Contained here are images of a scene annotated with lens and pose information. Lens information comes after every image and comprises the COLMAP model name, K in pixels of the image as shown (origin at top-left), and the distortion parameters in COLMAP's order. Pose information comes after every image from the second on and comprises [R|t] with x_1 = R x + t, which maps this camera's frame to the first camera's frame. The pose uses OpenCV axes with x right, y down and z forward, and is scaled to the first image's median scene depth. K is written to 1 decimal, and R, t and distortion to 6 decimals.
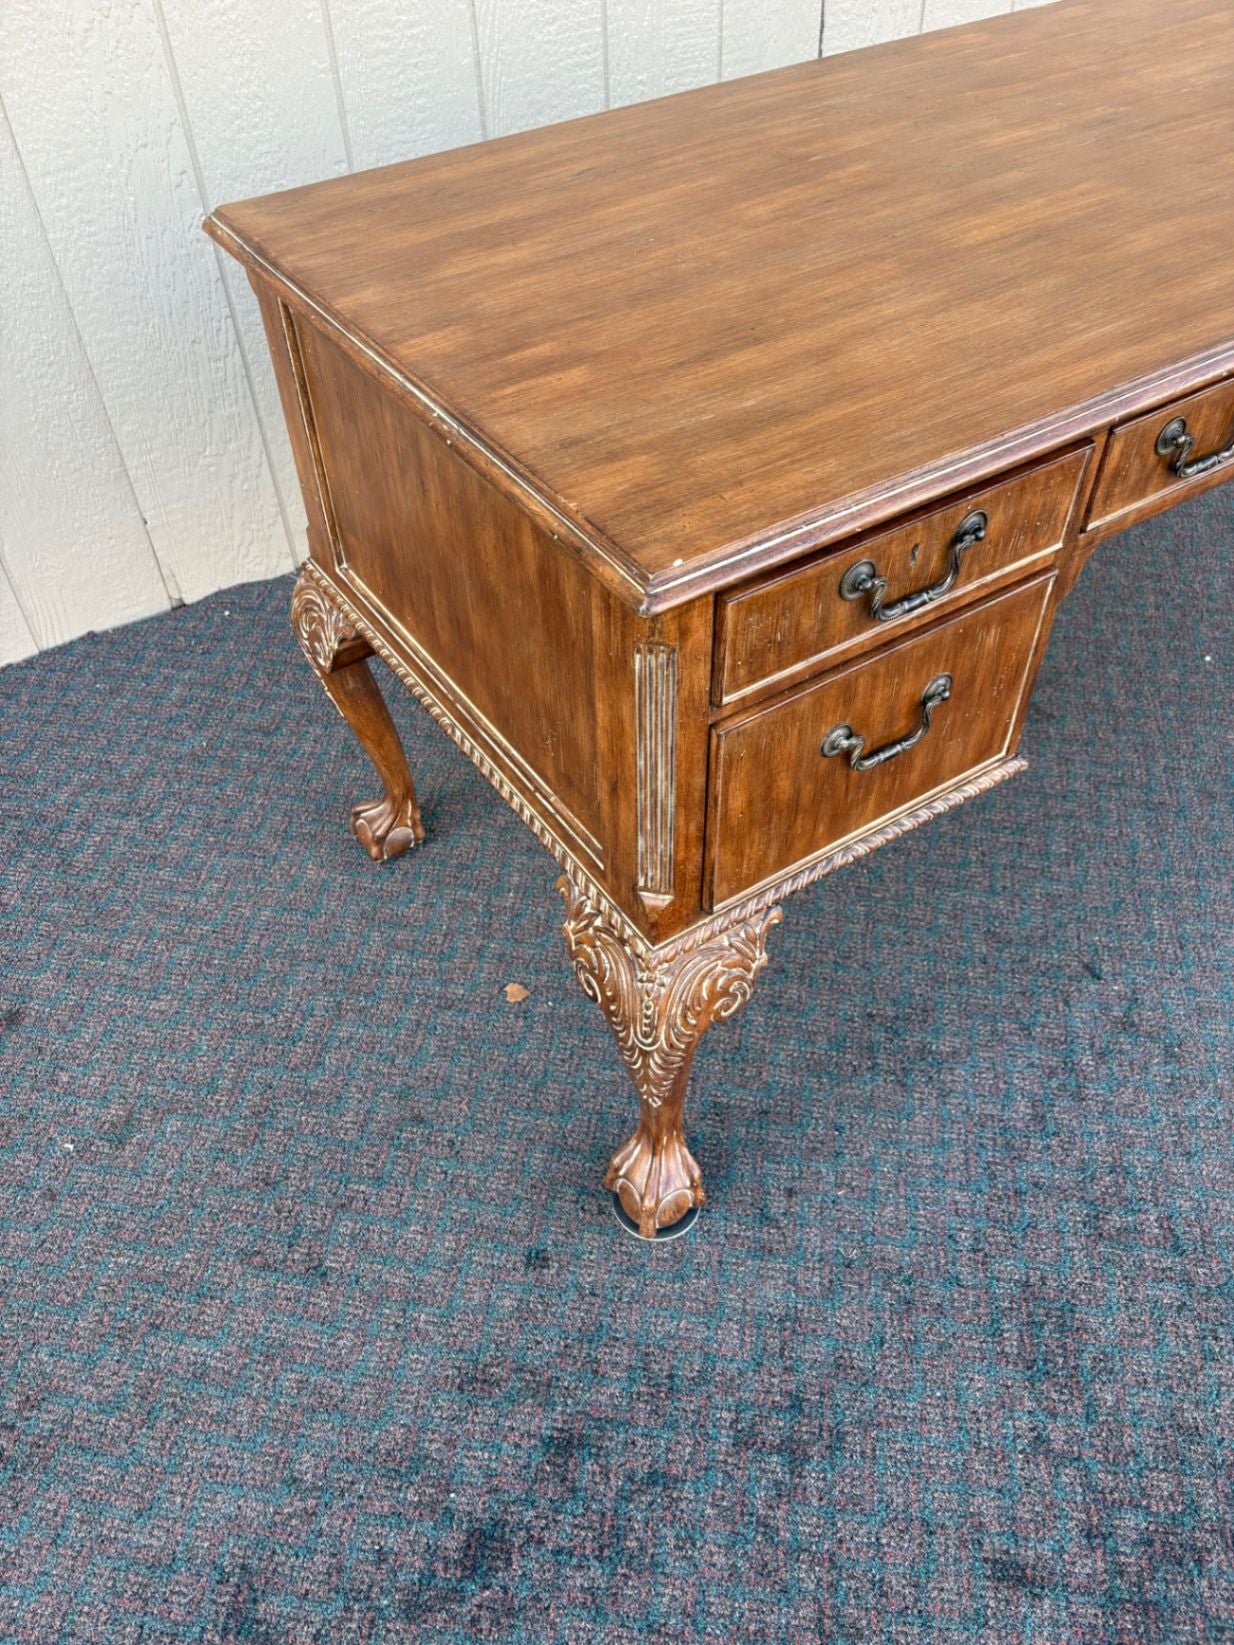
lens RADIAL K [[1265.0, 0, 607.8], [0, 1265.0, 833.6], [0, 0, 1]] dist [0.057656, -0.069237]
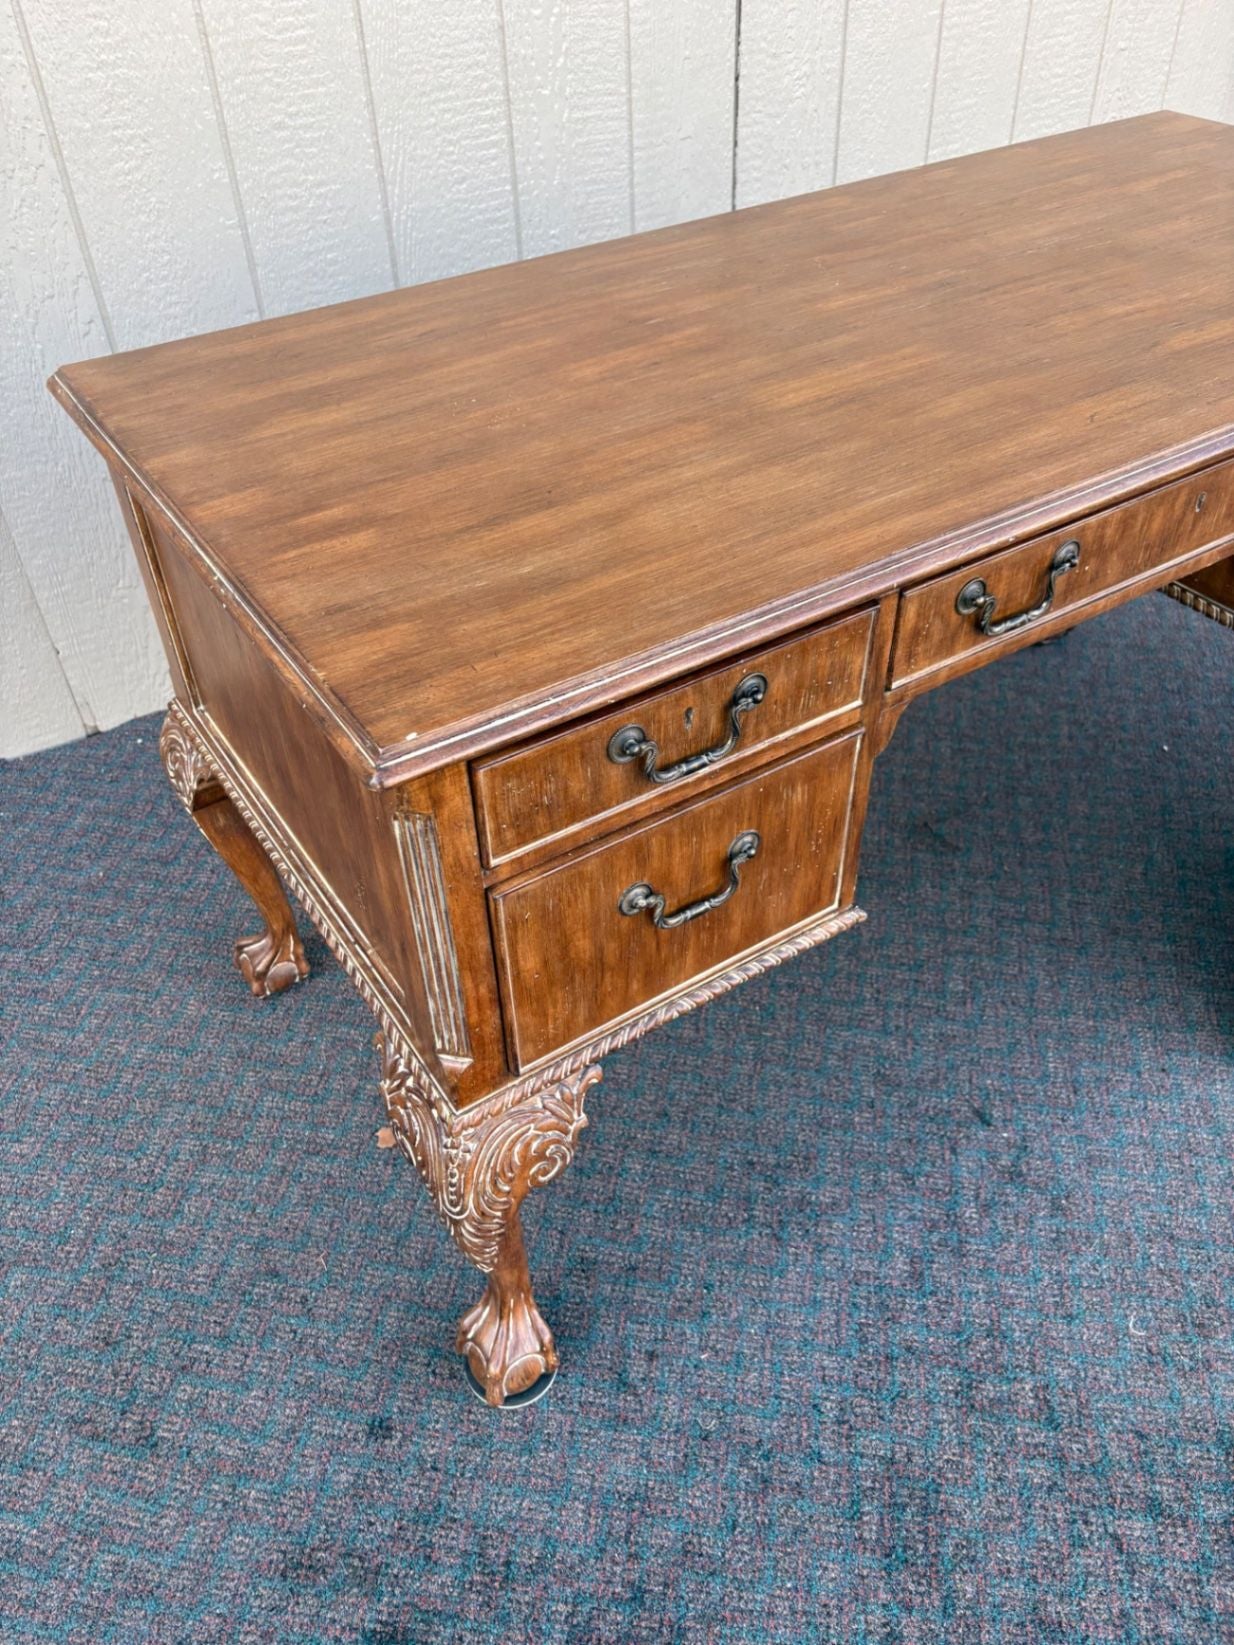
lens RADIAL K [[1264.2, 0, 612.3], [0, 1264.2, 831.5], [0, 0, 1]] dist [0.066894, -0.091324]
pose [[0.999974, 0.003454, -0.006404, 0.134149], [-0.003965, 0.996660, -0.081569, -0.036830], [0.006101, 0.081592, 0.996647, 0.015955]]
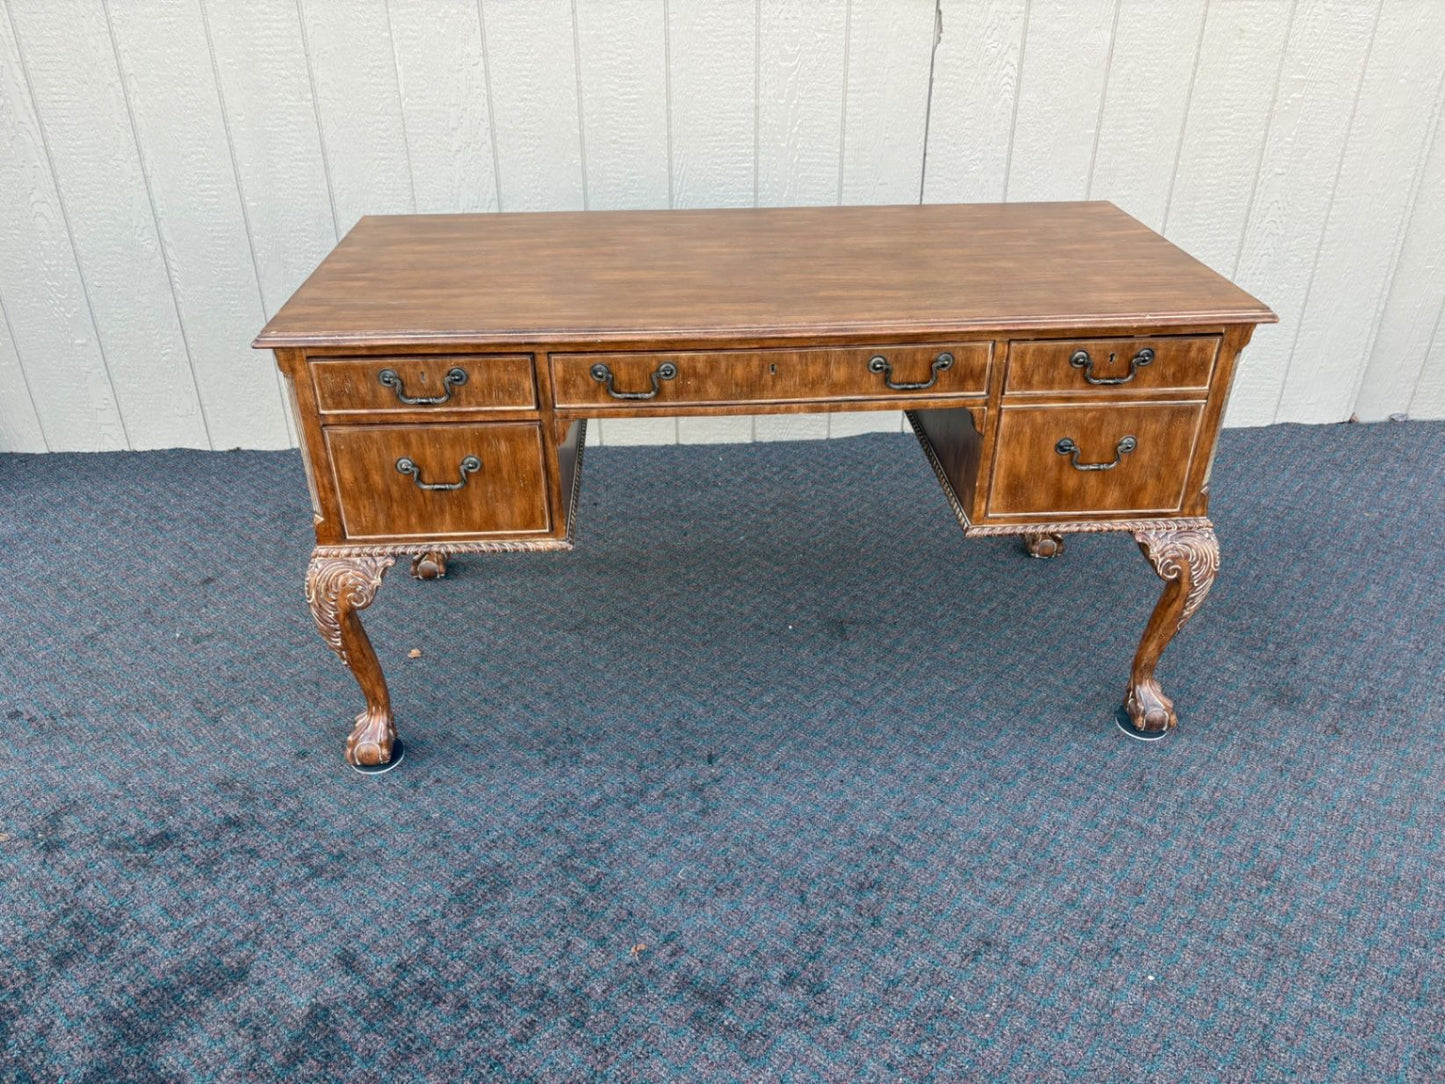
lens RADIAL K [[1121.5, 0, 725.3], [0, 1121.5, 539.4], [0, 0, 1]] dist [-0.004008, 0.054843]
pose [[0.865489, 0.267625, -0.423445, 1.144768], [-0.372686, 0.908852, -0.187330, 0.145936], [0.334715, 0.319944, 0.886342, -0.322189]]
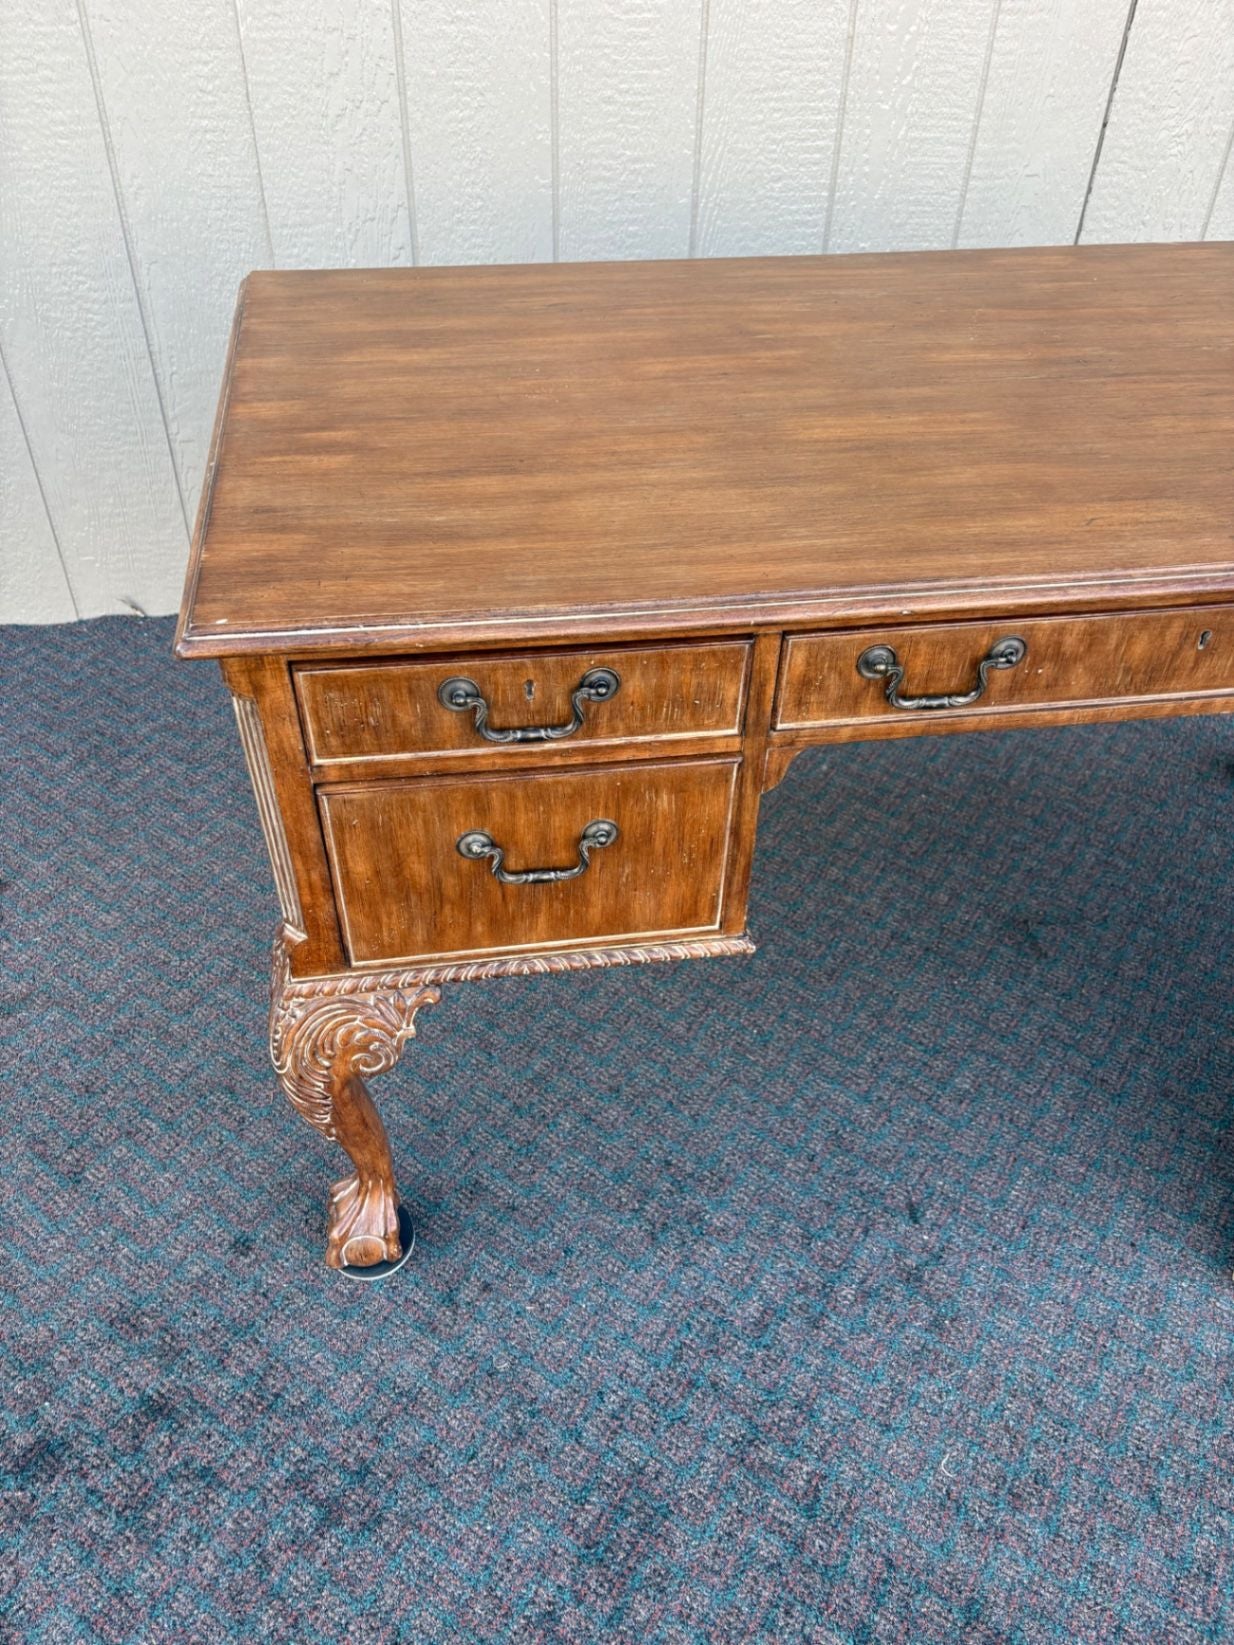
lens RADIAL K [[1264.2, 0, 612.3], [0, 1264.2, 831.5], [0, 0, 1]] dist [0.066894, -0.091324]
pose [[0.907569, 0.310230, -0.282975, 0.462365], [-0.330781, 0.943329, -0.026707, -0.074793], [0.258653, 0.117842, 0.958755, 0.013586]]
